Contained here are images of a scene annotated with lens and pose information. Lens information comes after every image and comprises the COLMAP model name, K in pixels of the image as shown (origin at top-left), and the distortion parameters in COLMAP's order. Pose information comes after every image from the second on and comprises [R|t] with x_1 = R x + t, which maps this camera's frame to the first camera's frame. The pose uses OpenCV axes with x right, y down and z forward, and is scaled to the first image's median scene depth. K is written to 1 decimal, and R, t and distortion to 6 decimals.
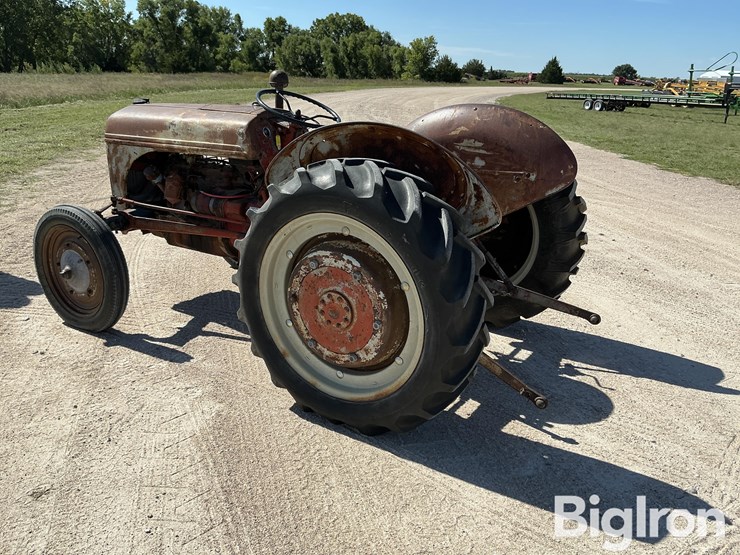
lens RADIAL K [[620.7, 0, 369.1], [0, 620.7, 277.5], [0, 0, 1]] dist [0.111949, -0.232819]
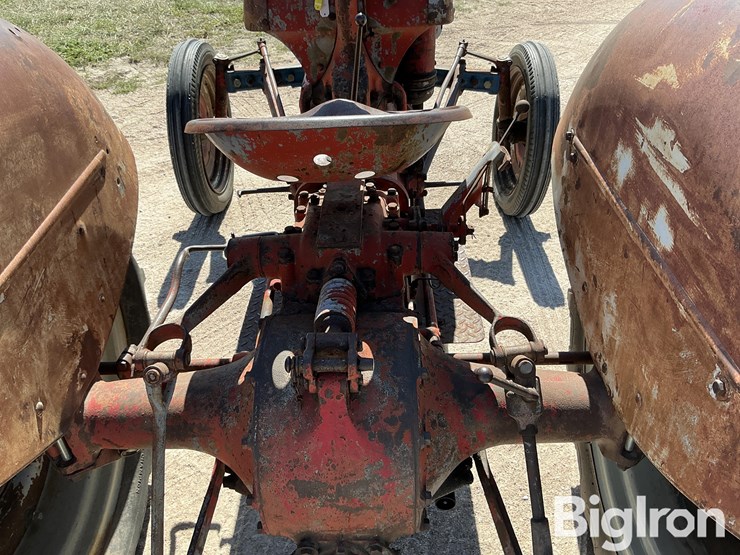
lens RADIAL K [[620.7, 0, 371.0], [0, 620.7, 279.6], [0, 0, 1]] dist [0.111949, -0.232819]
pose [[0.518733, 0.484691, -0.704266, 0.299944], [-0.248387, 0.873673, 0.418330, -0.242608], [0.818059, -0.042071, 0.573594, 0.768170]]
